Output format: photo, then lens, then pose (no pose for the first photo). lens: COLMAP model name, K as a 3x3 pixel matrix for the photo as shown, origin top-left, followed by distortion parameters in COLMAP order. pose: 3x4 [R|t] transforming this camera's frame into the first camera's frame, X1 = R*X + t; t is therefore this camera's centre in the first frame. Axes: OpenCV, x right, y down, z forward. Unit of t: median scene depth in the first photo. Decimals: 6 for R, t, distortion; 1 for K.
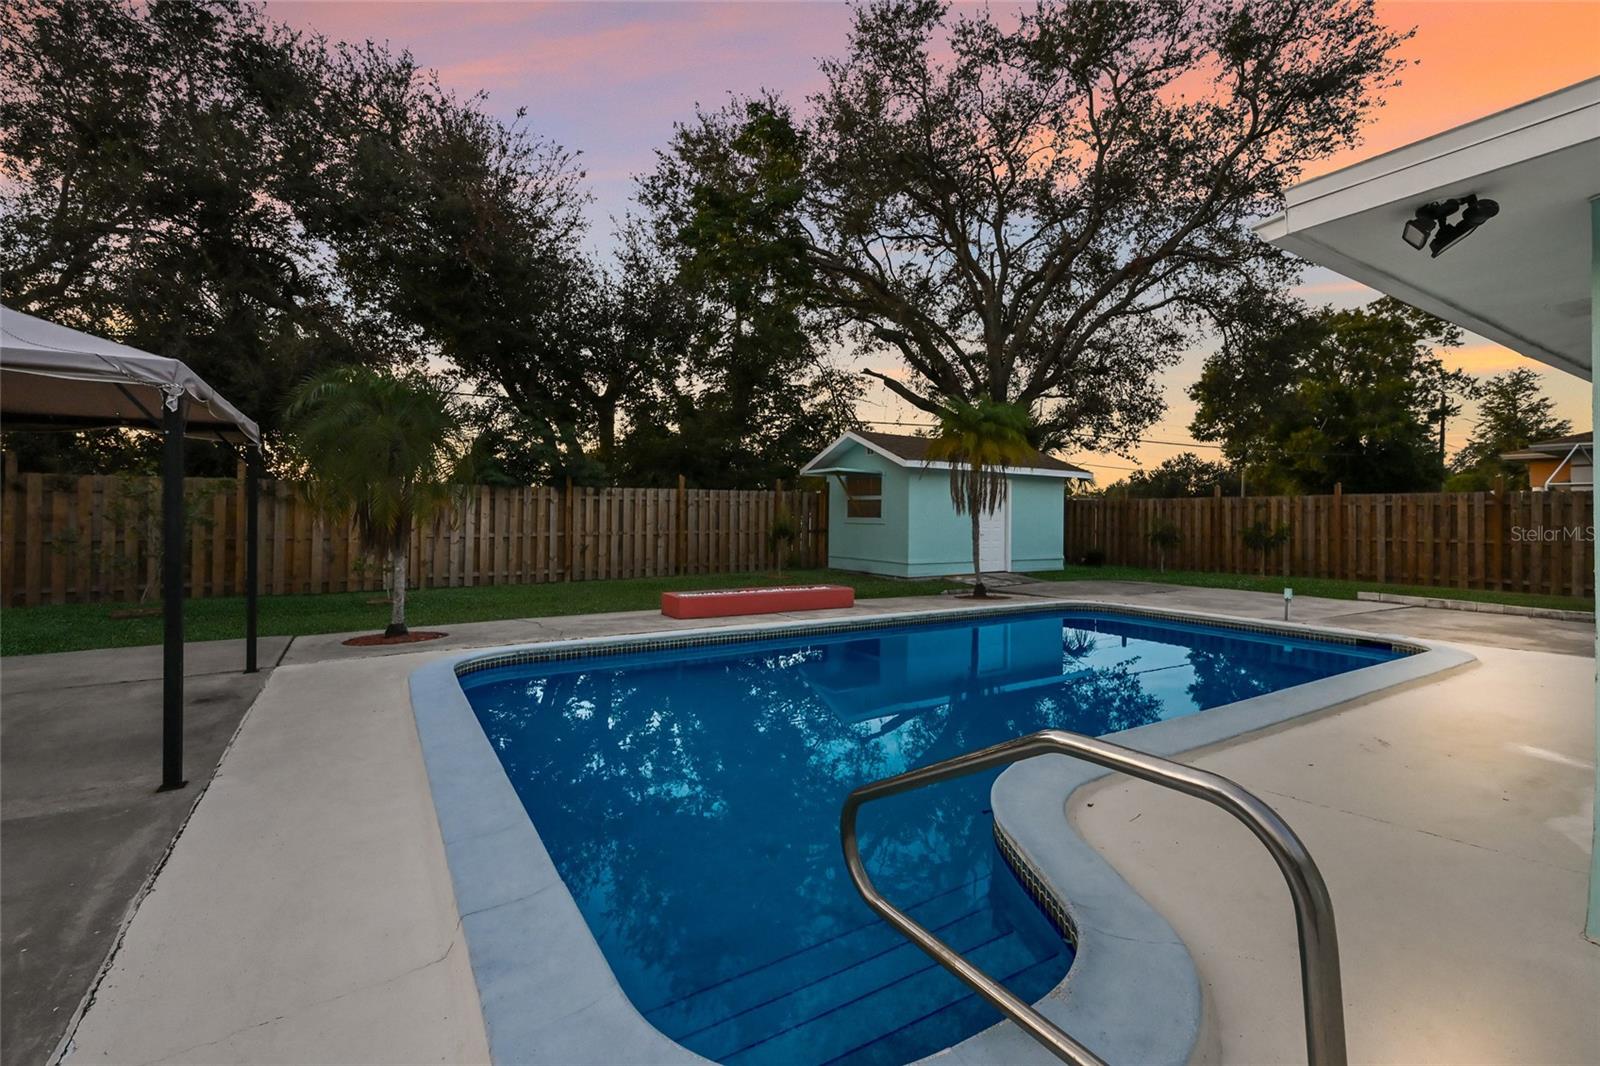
lens RADIAL K [[699.9, 0, 795.3], [0, 699.9, 518.8], [0, 0, 1]] dist [-0.000182, -0.000050]
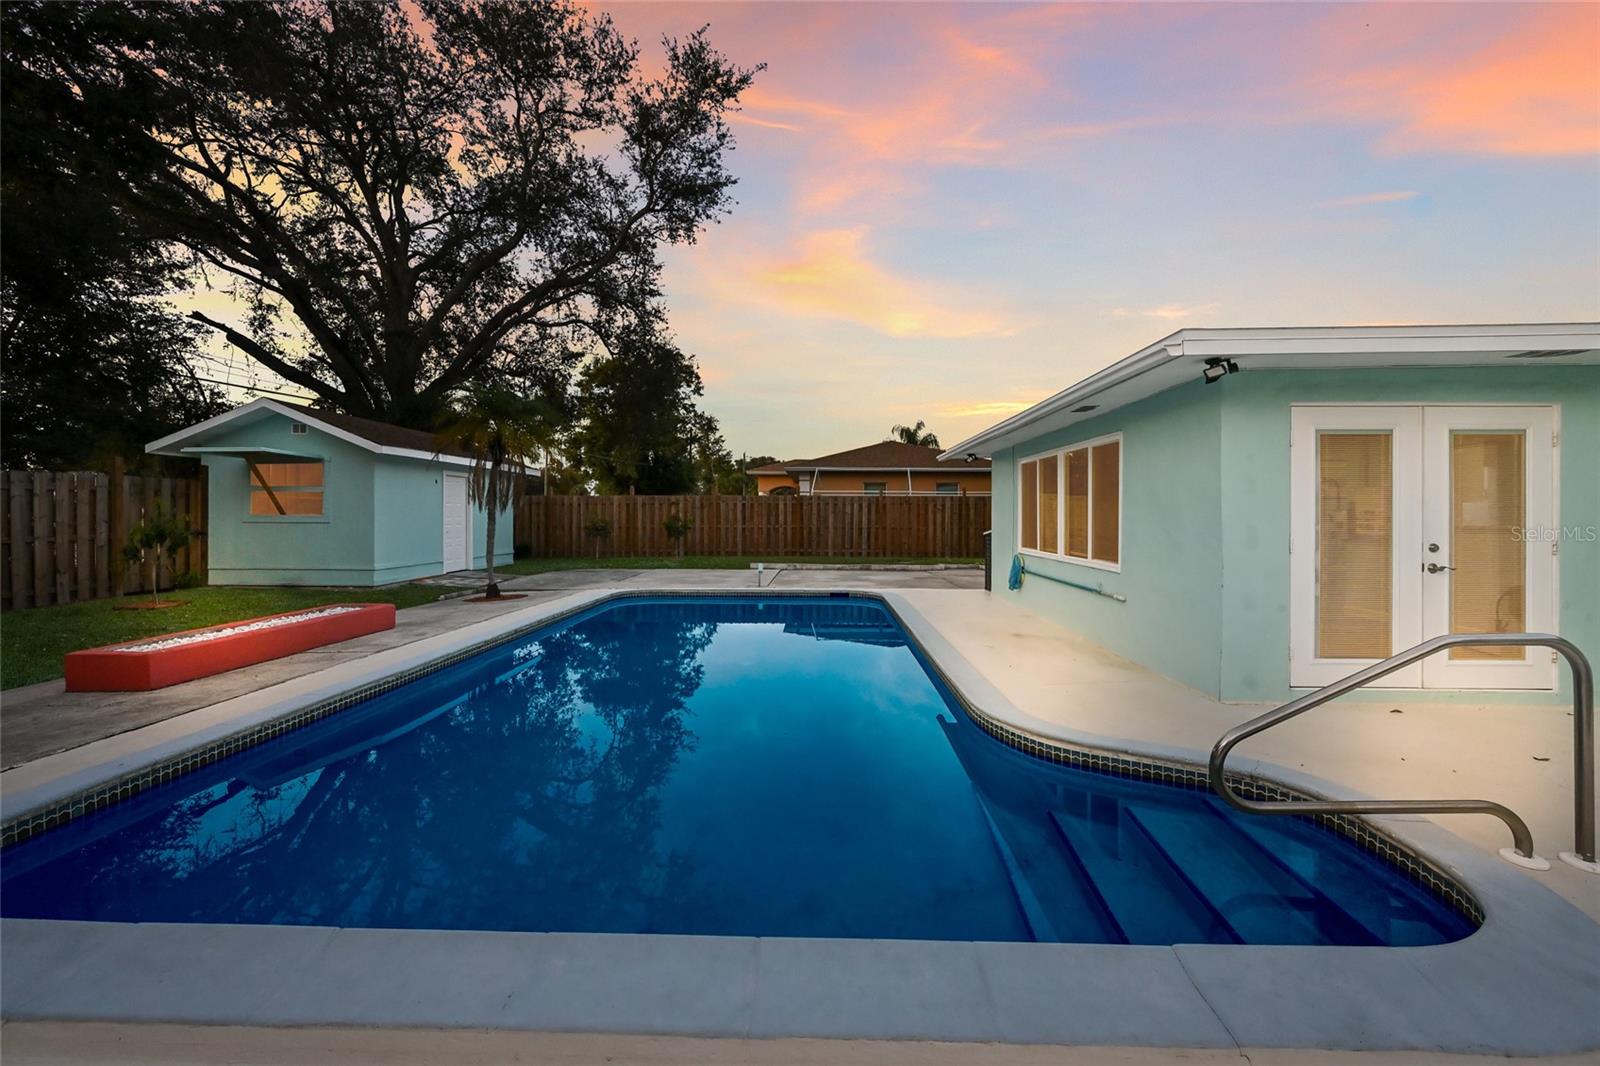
lens RADIAL K [[641.9, 0, 798.9], [0, 641.9, 523.2], [0, 0, 1]] dist [0.011186, 0.000100]
pose [[0.554545, -0.020016, 0.831913, -0.175634], [0.006306, 0.999783, 0.019851, -0.002967], [-0.832130, -0.005762, 0.554551, 0.131407]]
